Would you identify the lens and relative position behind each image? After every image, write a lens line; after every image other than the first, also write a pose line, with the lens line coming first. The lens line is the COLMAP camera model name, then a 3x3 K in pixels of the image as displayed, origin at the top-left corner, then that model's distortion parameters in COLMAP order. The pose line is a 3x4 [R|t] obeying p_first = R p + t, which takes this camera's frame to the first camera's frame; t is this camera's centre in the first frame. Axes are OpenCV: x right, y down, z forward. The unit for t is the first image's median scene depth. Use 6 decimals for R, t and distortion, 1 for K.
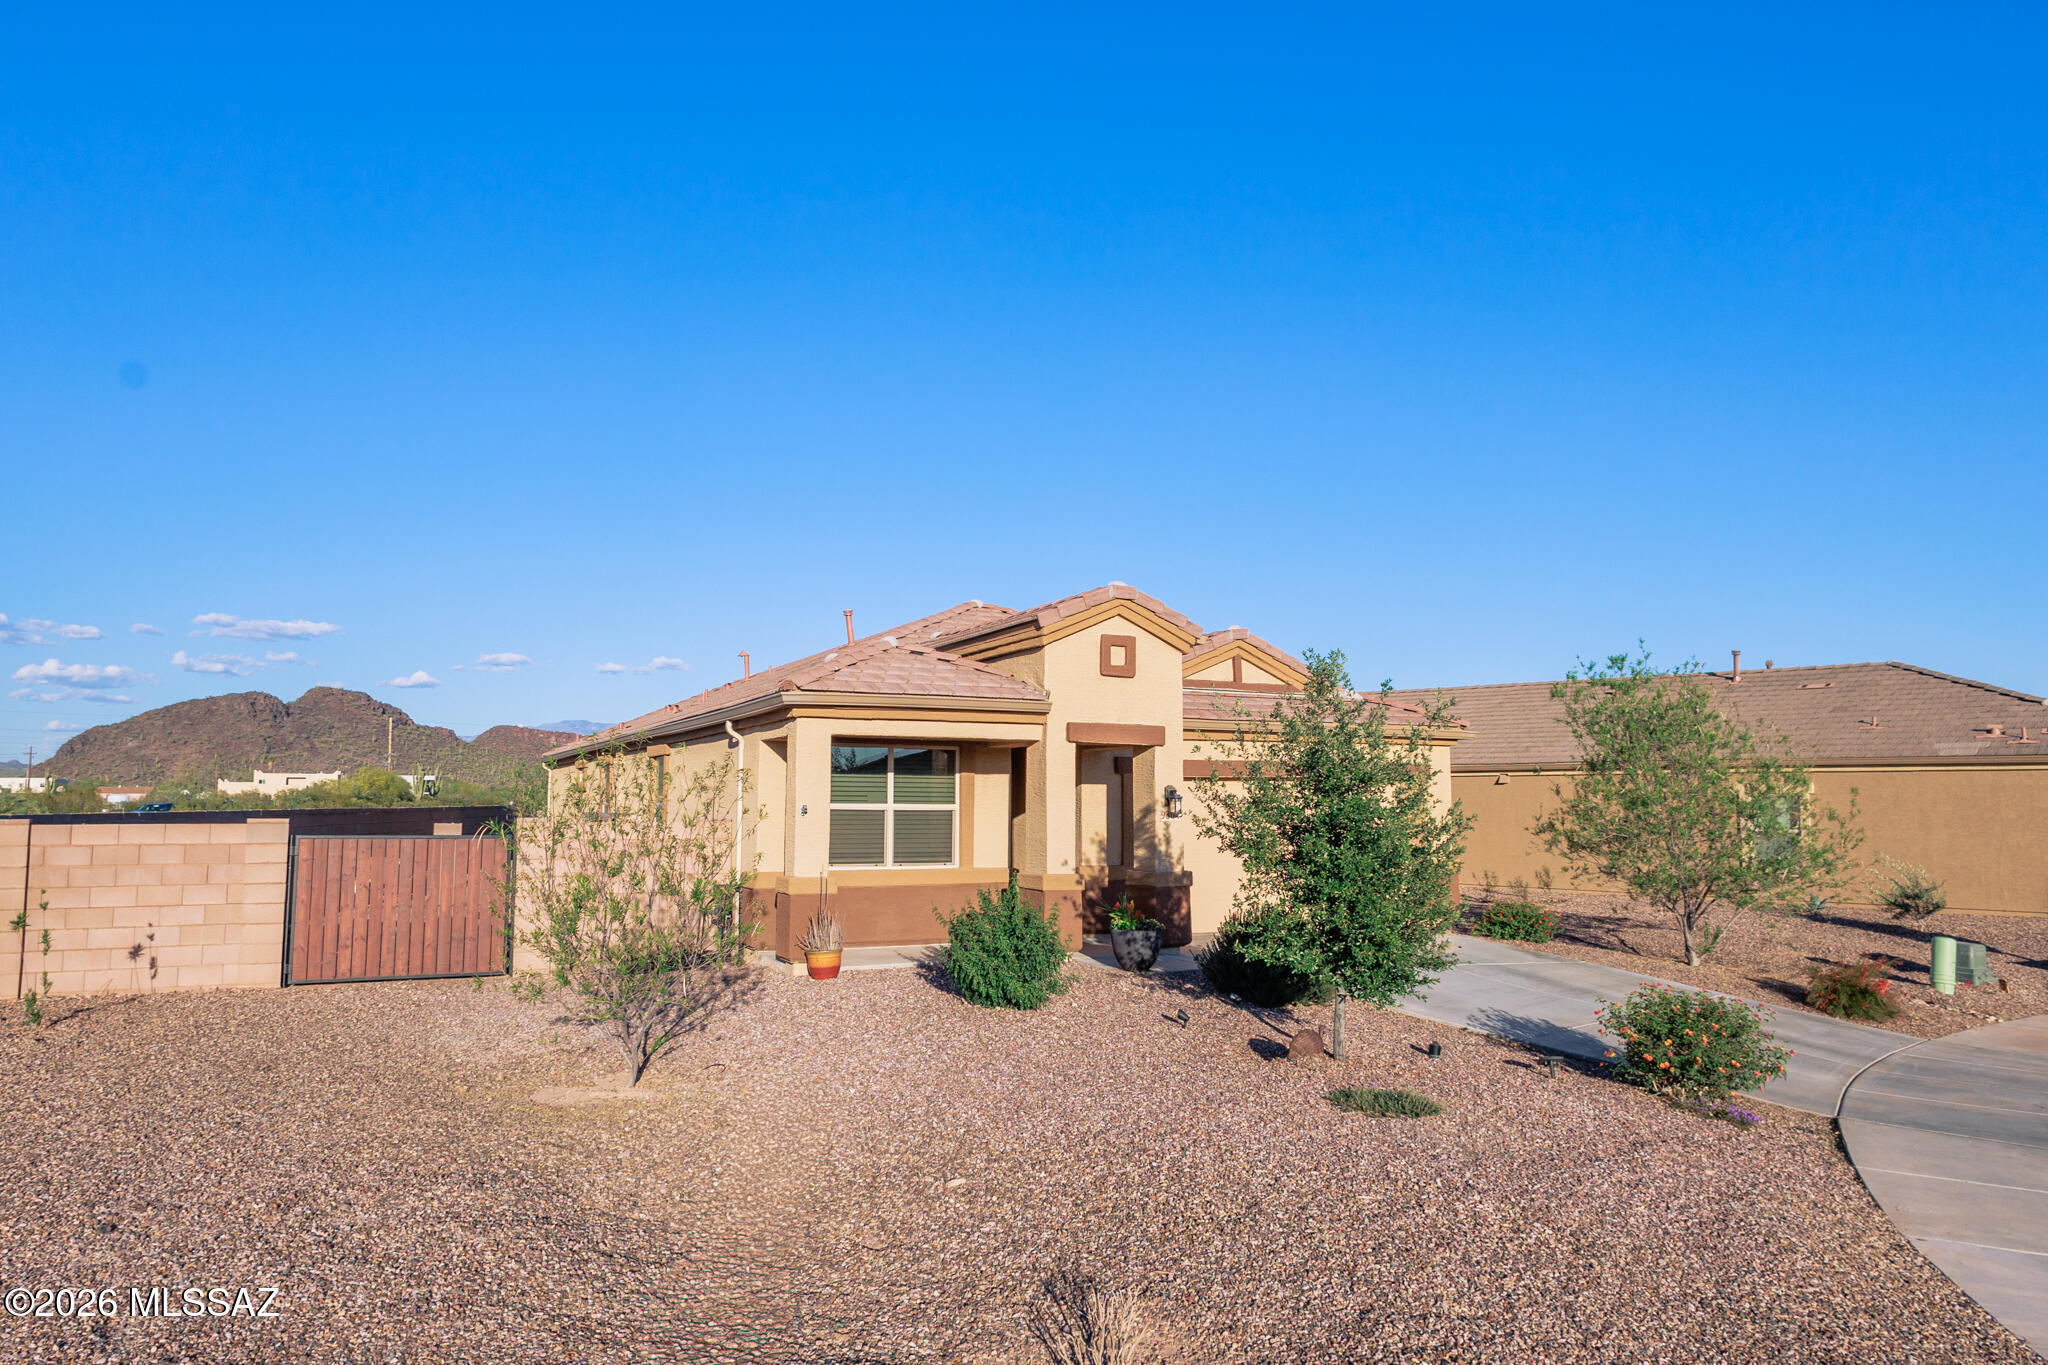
lens RADIAL K [[939.4, 0, 1024.0], [0, 939.4, 682.5], [0, 0, 1]] dist [0.006246, 0.000098]
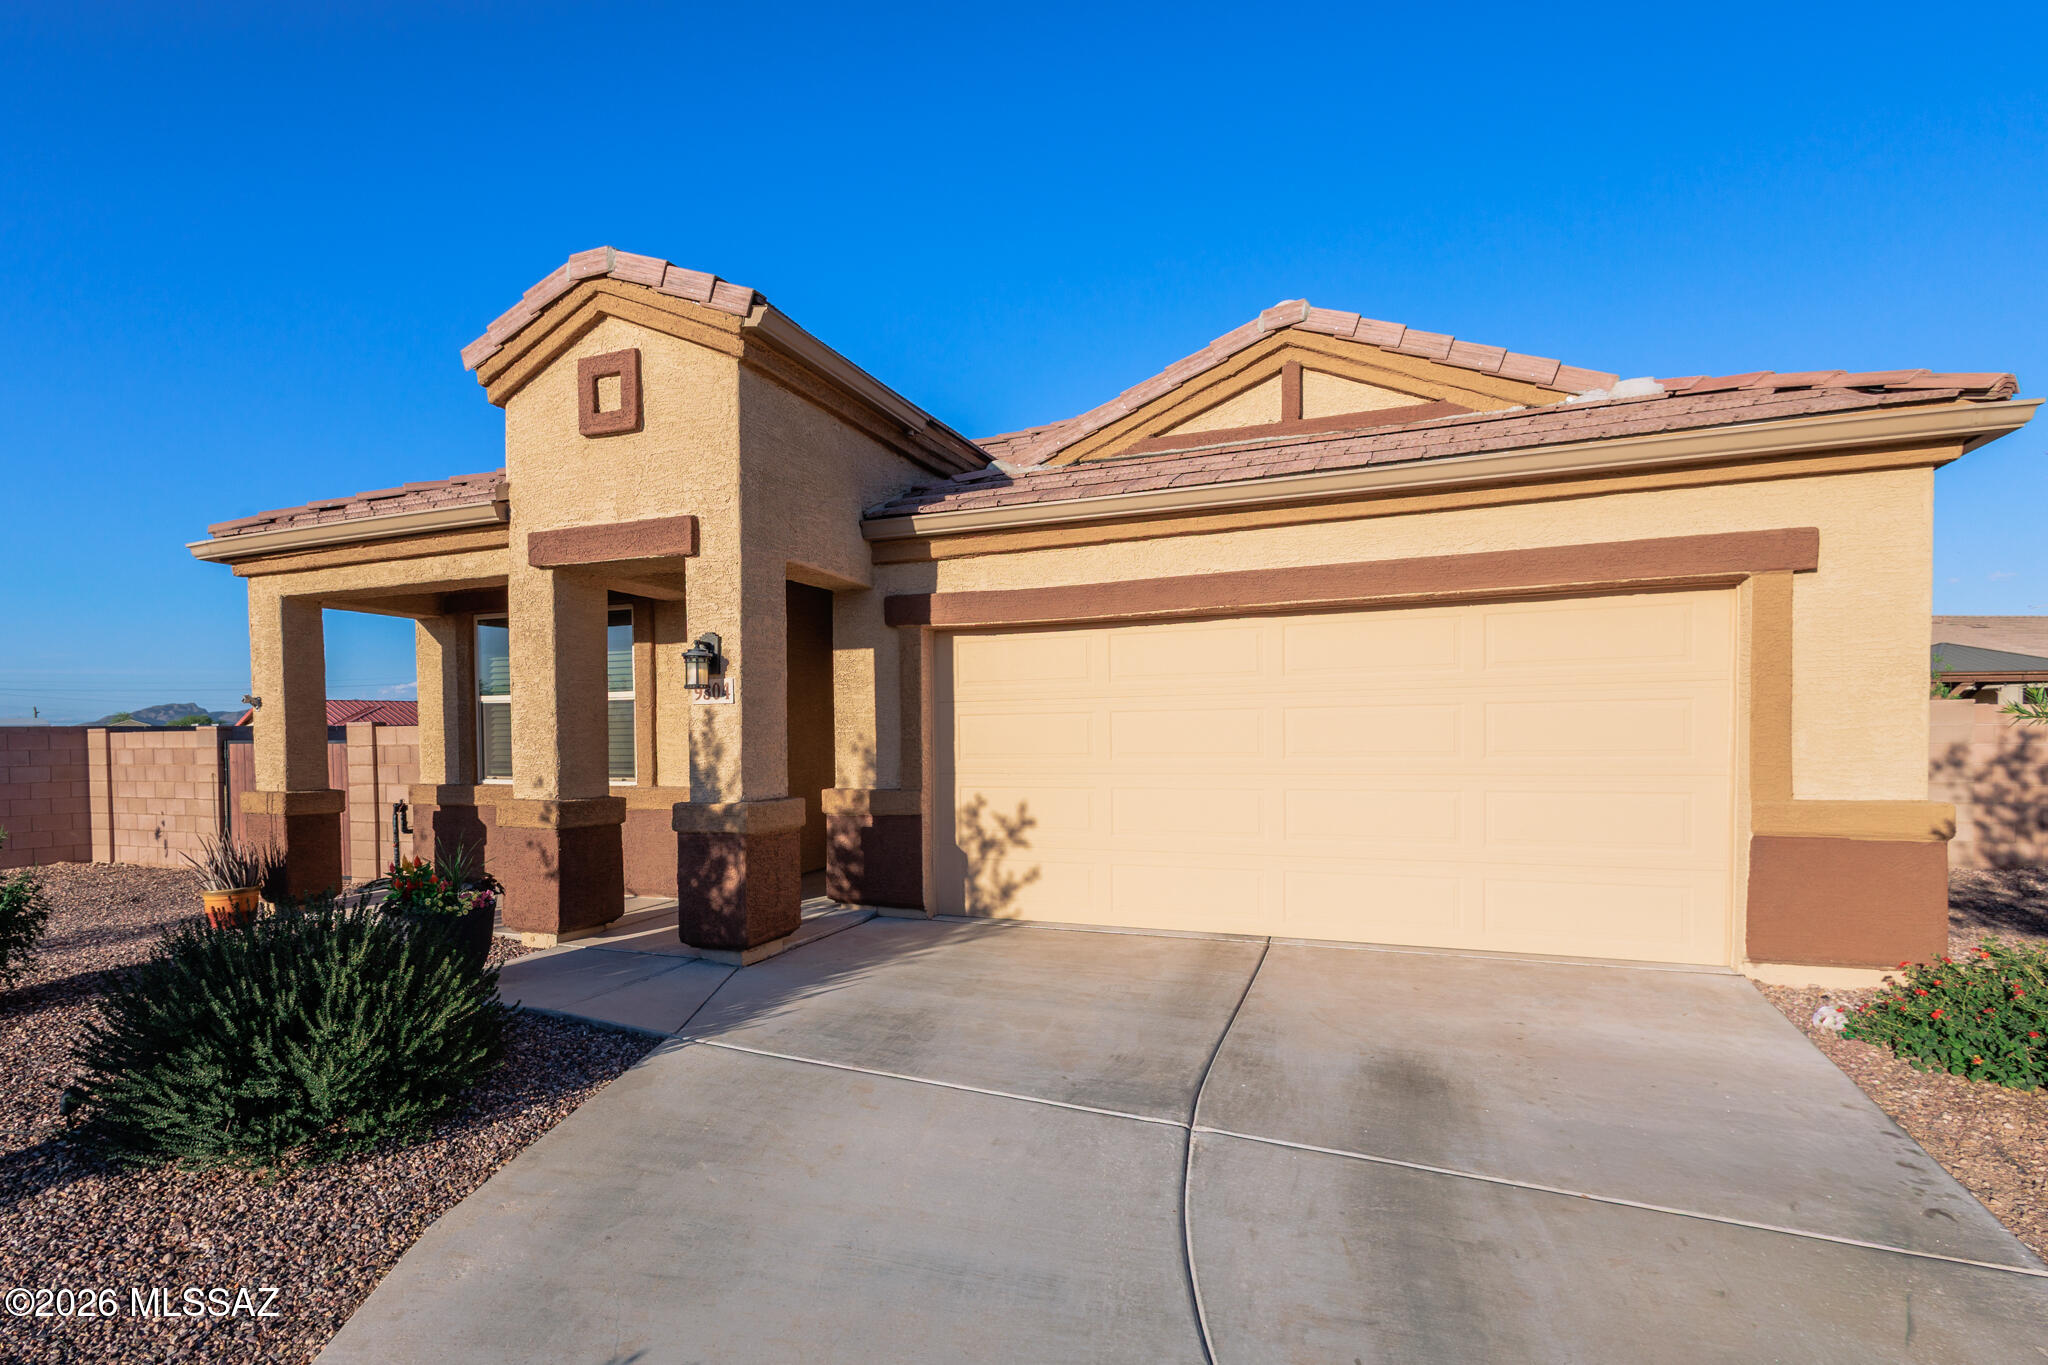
lens RADIAL K [[924.9, 0, 1021.0], [0, 924.9, 711.8], [0, 0, 1]] dist [-0.000396, -0.000208]
pose [[0.726613, -0.029354, -0.686420, 0.611269], [0.107165, 0.991701, 0.071031, 0.134142], [0.678638, -0.125172, 0.723728, 0.759294]]
